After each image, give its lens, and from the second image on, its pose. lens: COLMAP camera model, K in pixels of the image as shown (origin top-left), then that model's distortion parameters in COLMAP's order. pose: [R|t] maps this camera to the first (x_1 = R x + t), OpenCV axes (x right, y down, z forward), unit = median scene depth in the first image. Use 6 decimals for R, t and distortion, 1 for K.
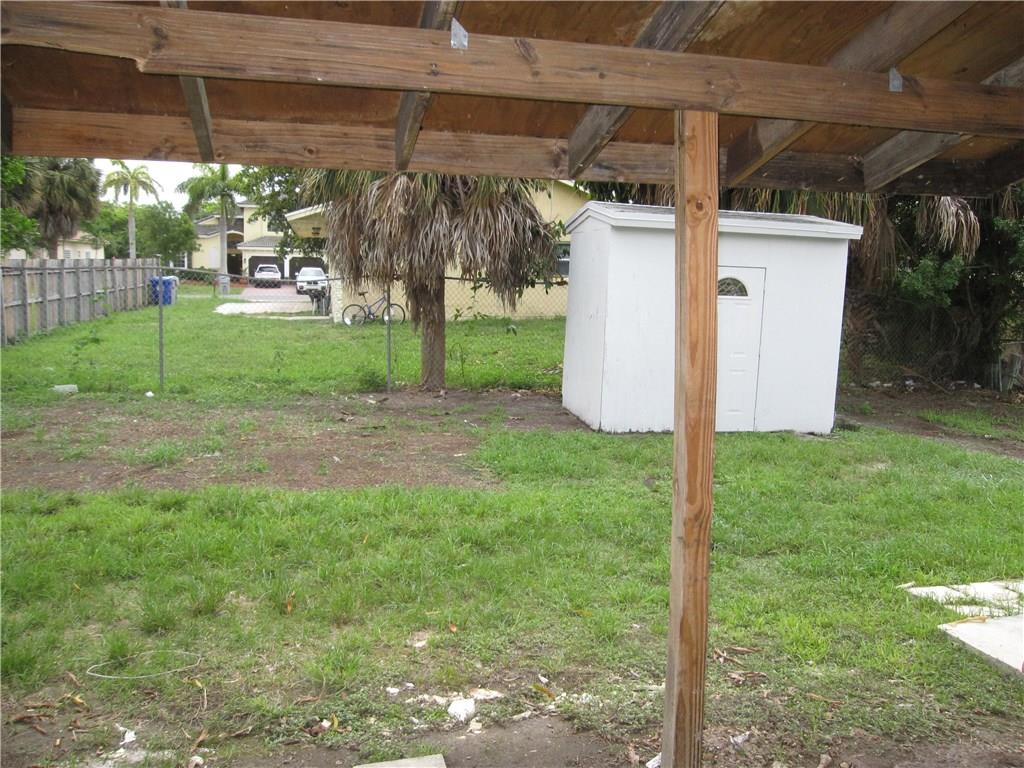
lens RADIAL K [[852.2, 0, 514.2], [0, 852.2, 383.5], [0, 0, 1]] dist [-0.070798, 0.032283]
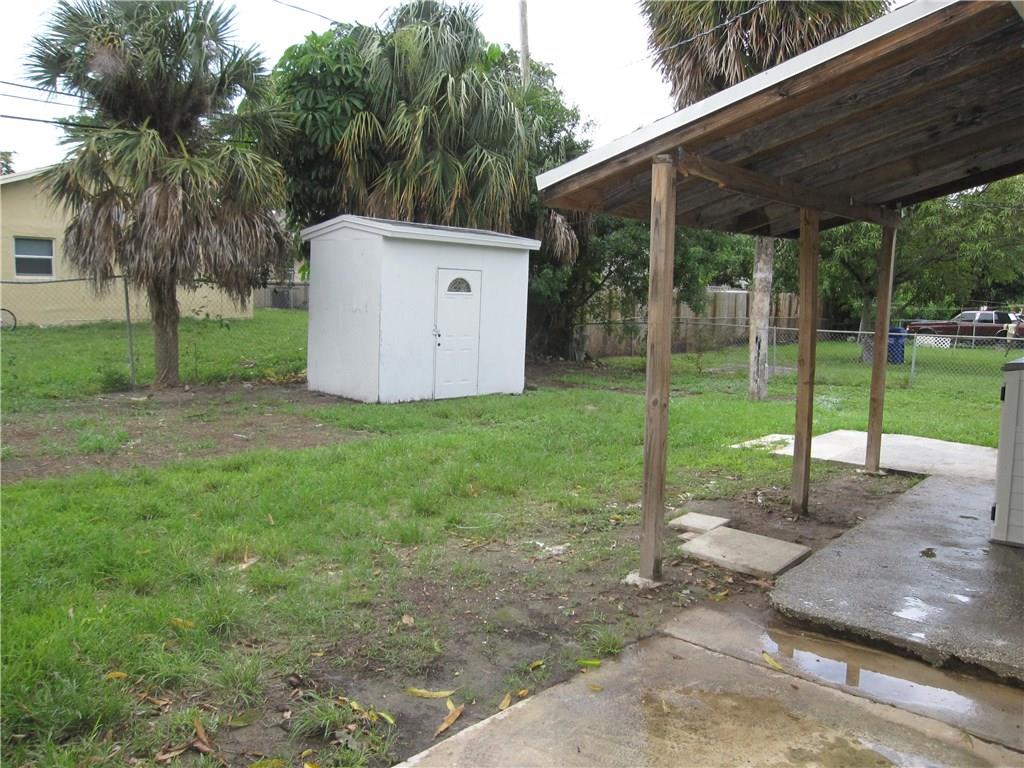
lens RADIAL K [[852.2, 0, 509.6], [0, 852.2, 381.7], [0, 0, 1]] dist [-0.070798, 0.032283]
pose [[0.817327, -0.065831, 0.572401, -0.436470], [0.069971, 0.997439, 0.014804, 0.020208], [-0.571910, 0.027951, 0.819840, -0.113665]]
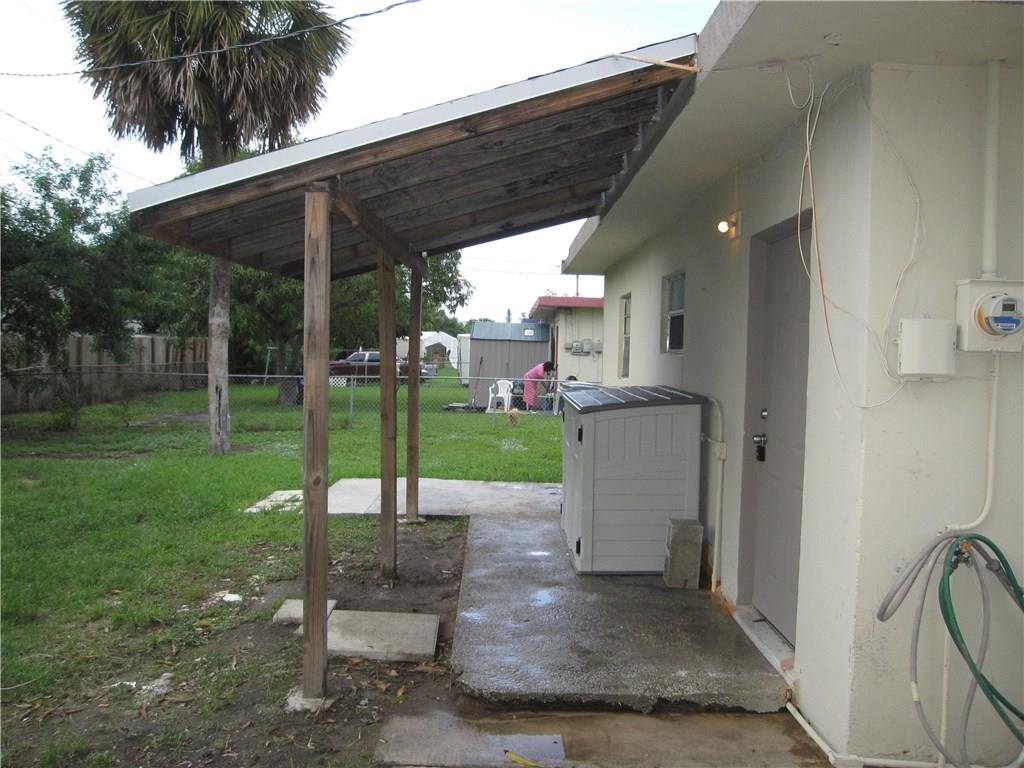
lens RADIAL K [[852.2, 0, 518.0], [0, 852.2, 382.7], [0, 0, 1]] dist [-0.070798, 0.032283]
pose [[0.231684, -0.060759, 0.970892, -0.449766], [0.112956, 0.992977, 0.035186, -0.001091], [-0.966211, 0.101516, 0.236920, 0.027056]]
